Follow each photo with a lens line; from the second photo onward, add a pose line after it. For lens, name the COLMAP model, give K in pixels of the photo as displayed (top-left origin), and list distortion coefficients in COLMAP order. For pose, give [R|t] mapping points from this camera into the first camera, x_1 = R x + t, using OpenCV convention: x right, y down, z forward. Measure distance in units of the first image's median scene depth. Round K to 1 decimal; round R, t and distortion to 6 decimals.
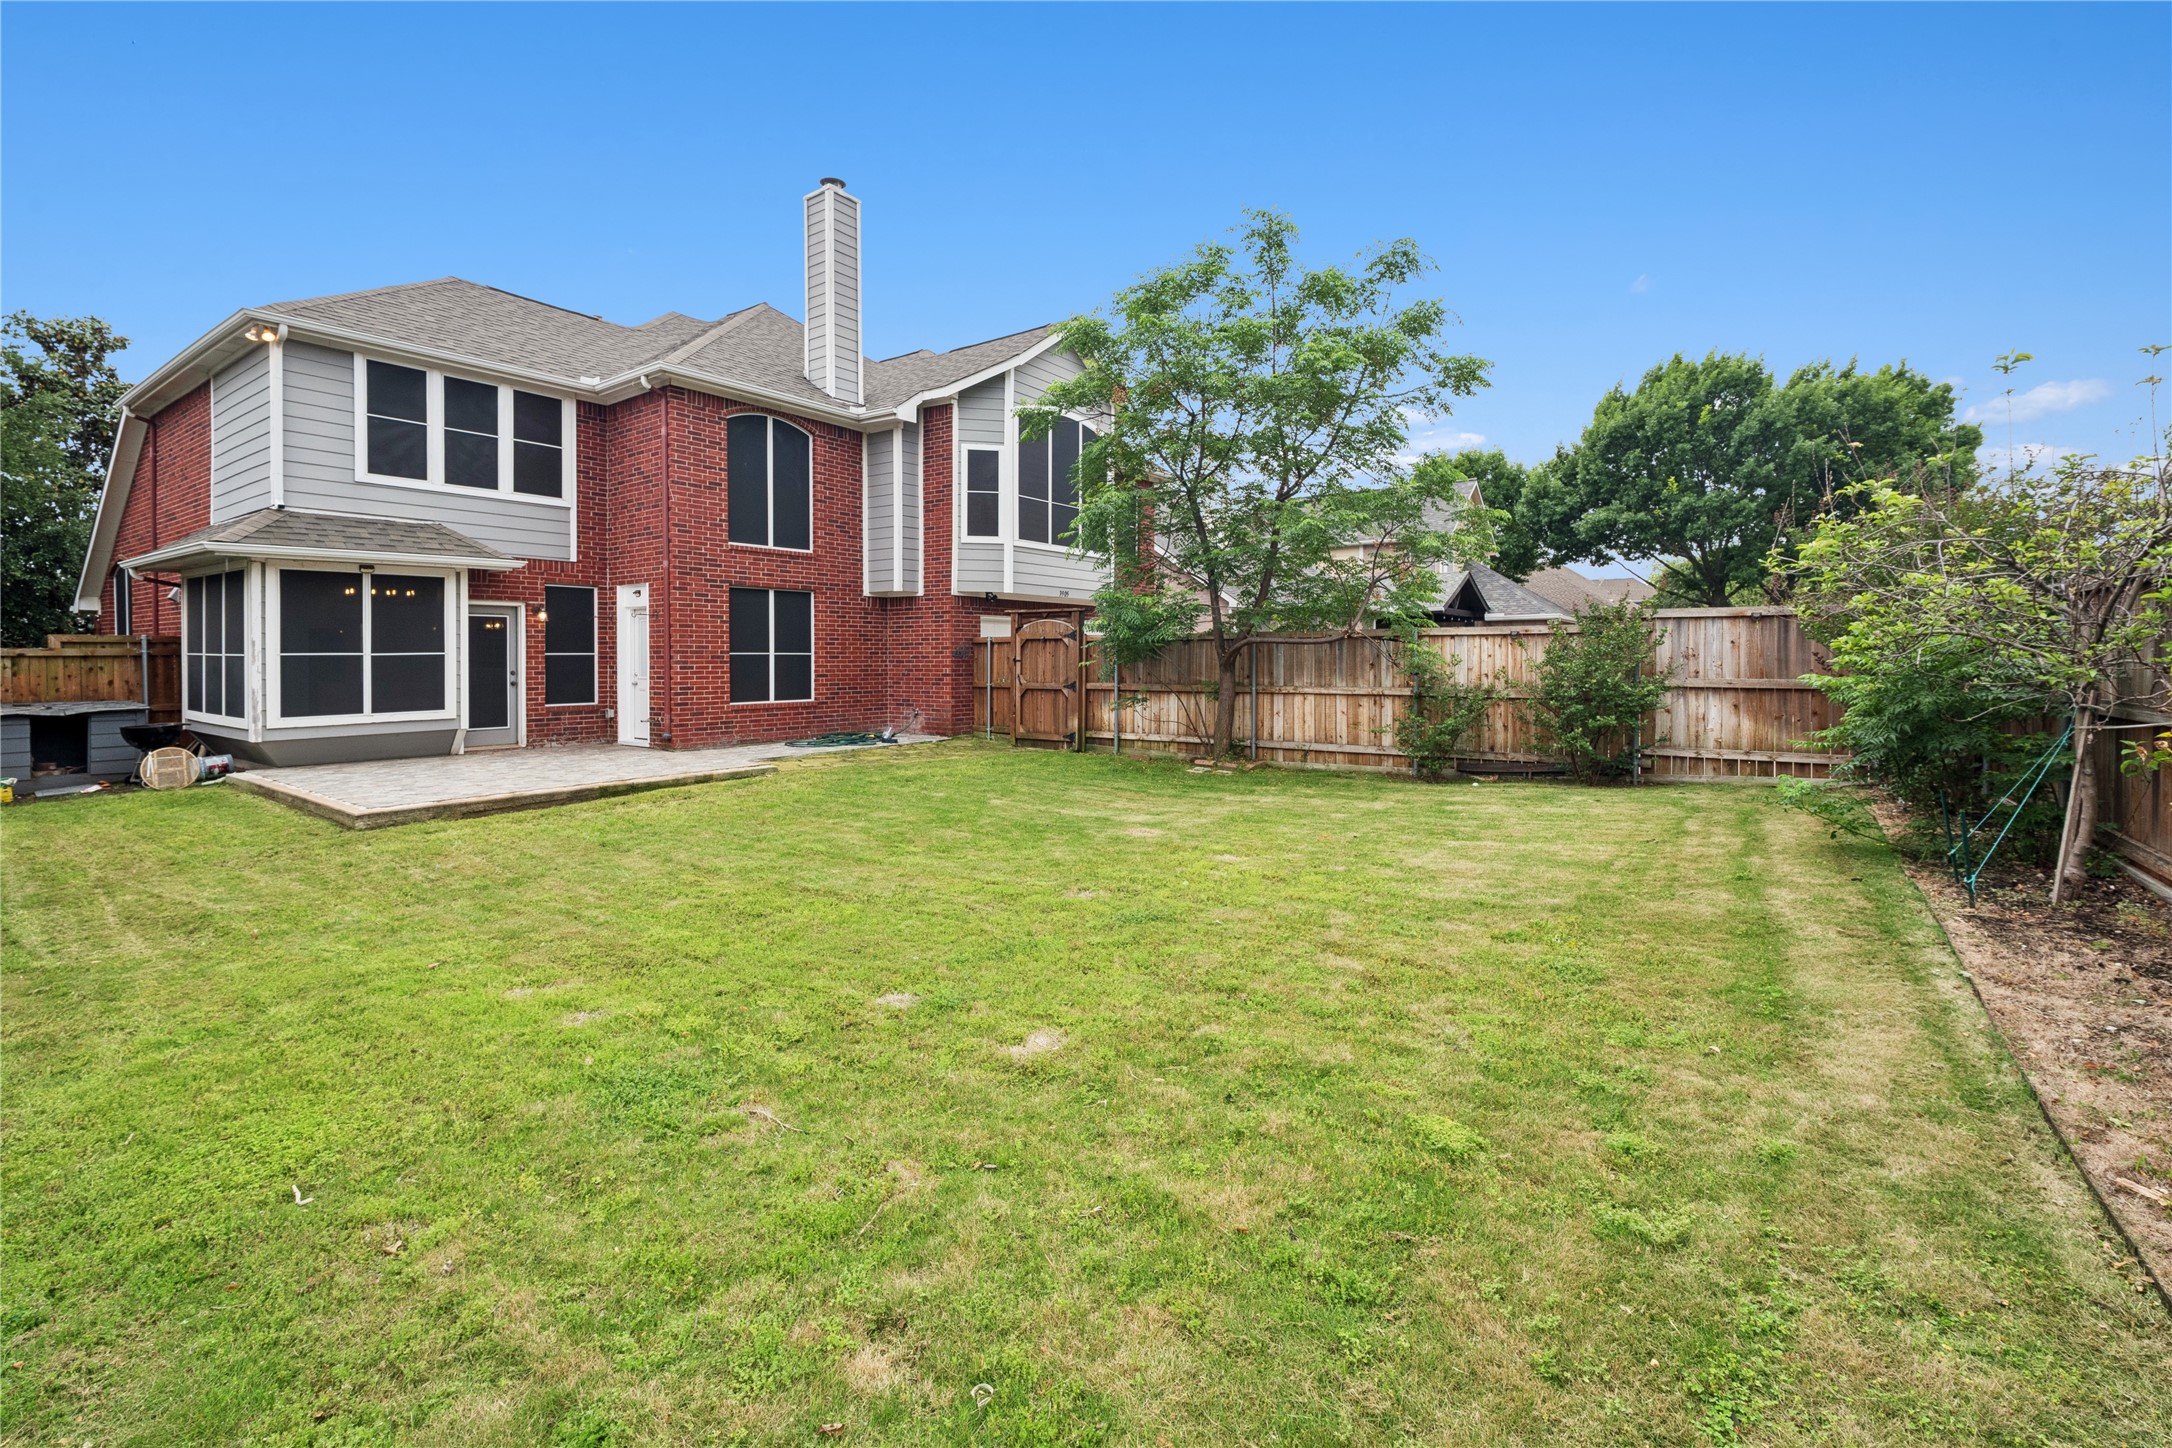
lens RADIAL K [[963.4, 0, 1085.1], [0, 963.4, 660.1], [0, 0, 1]] dist [-0.004199, -0.000521]
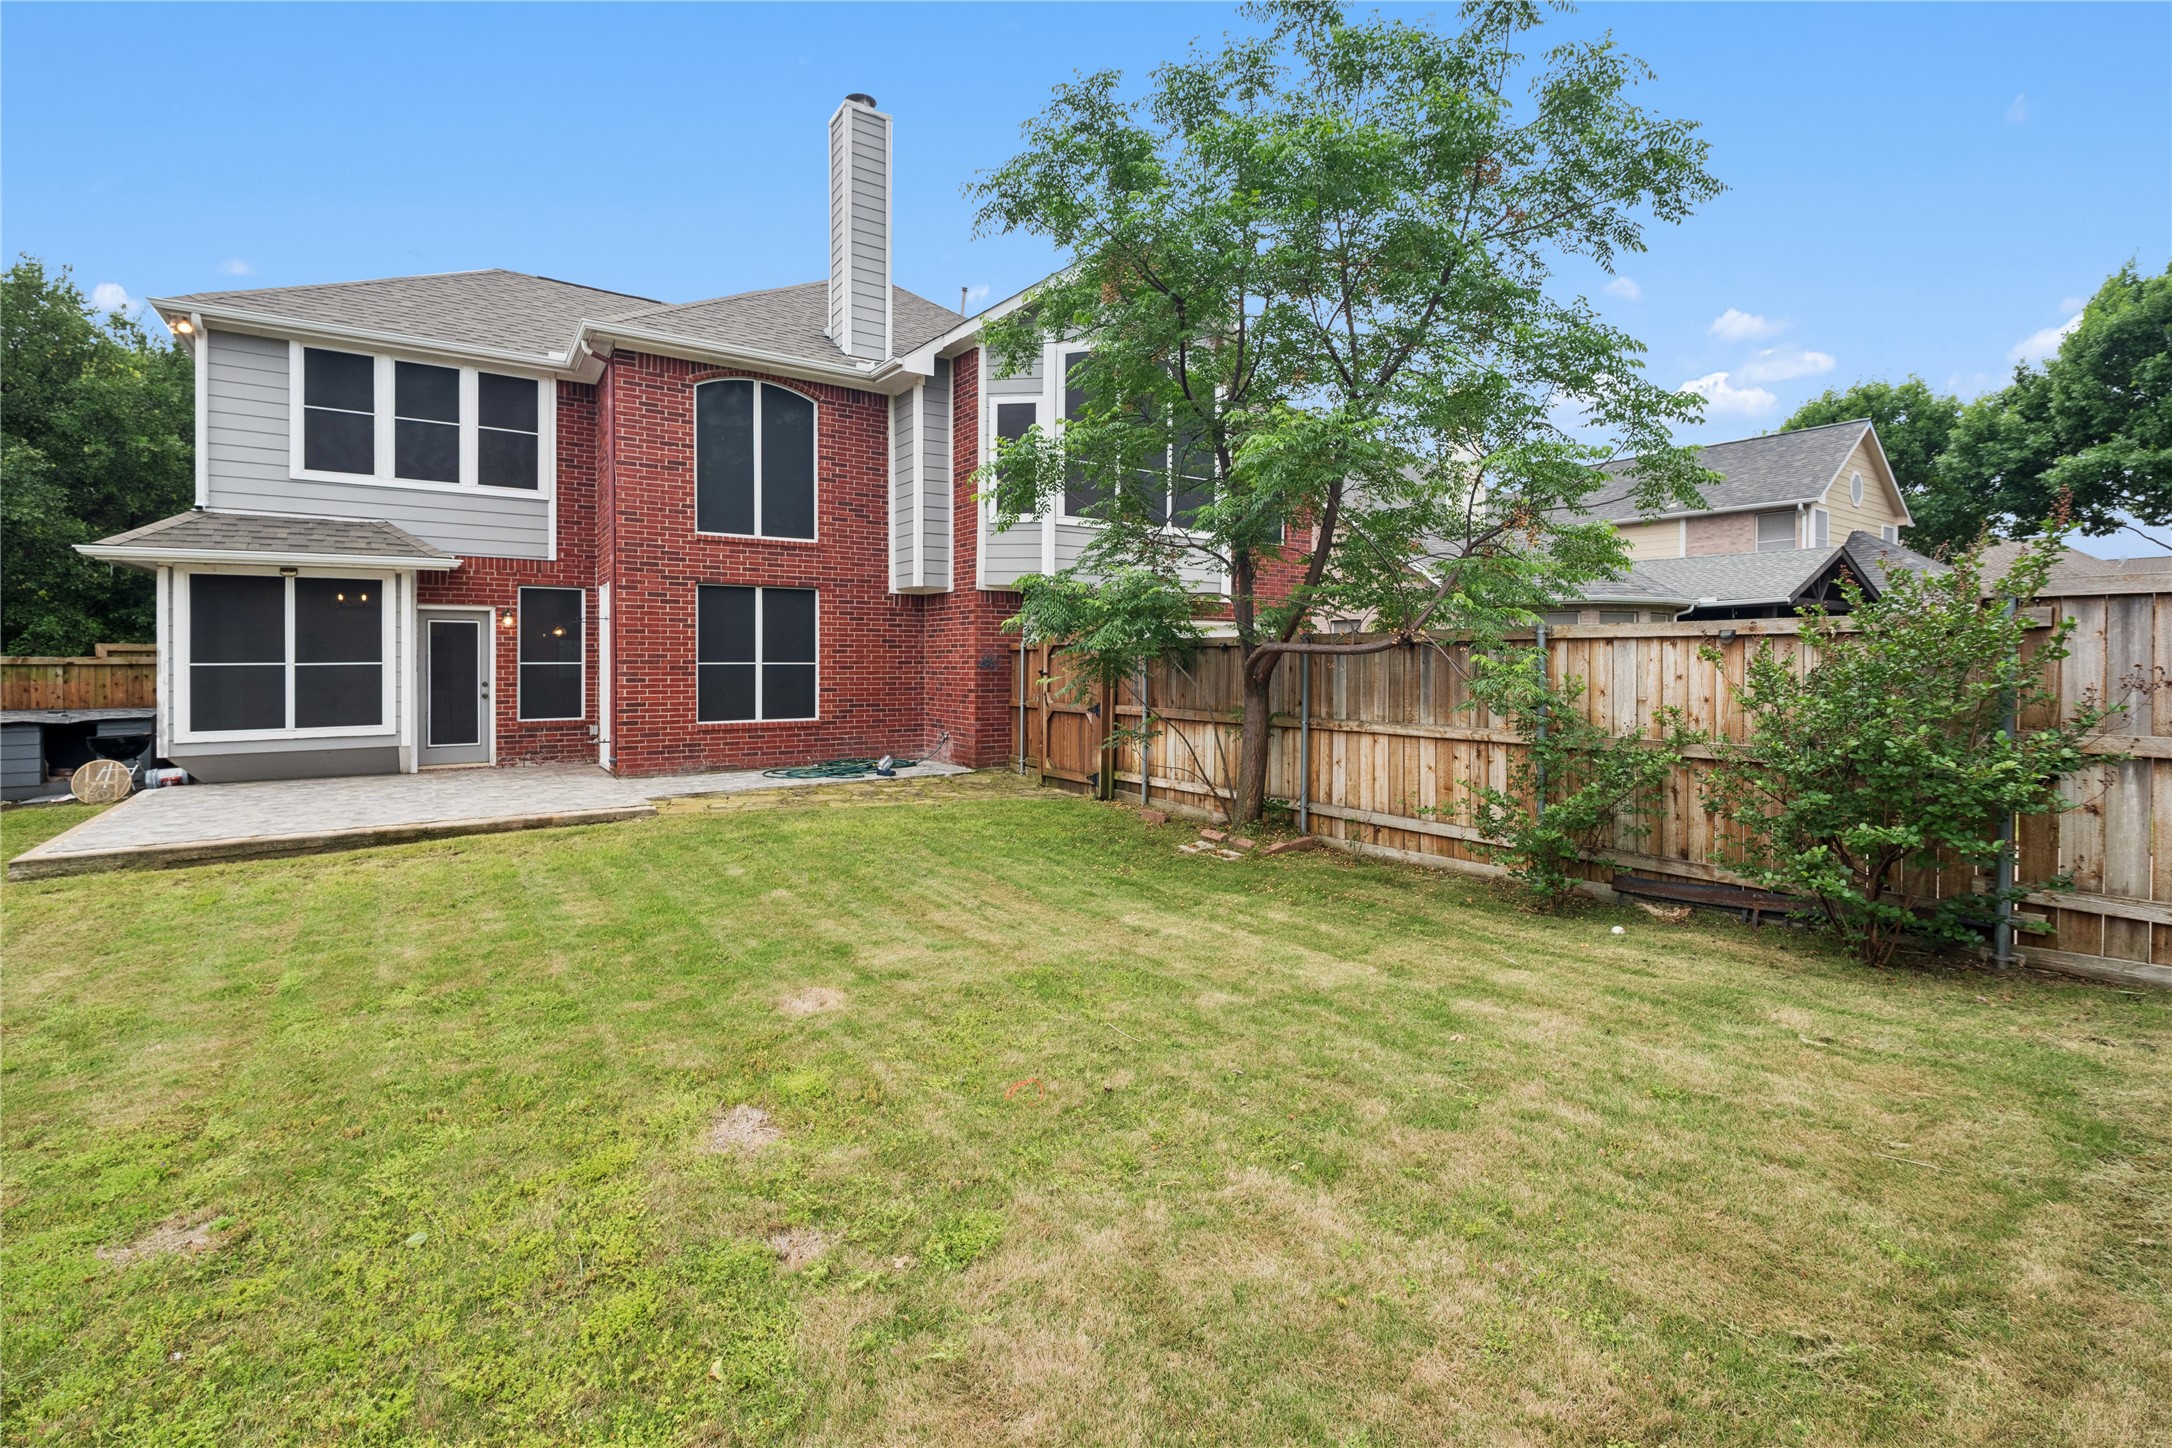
lens RADIAL K [[963.4, 0, 1085.1], [0, 963.4, 660.1], [0, 0, 1]] dist [-0.004199, -0.000521]
pose [[0.942341, 0.003007, -0.334642, 0.238409], [-0.004317, 0.999986, -0.003170, -0.008815], [0.334627, 0.004432, 0.942340, 0.325098]]
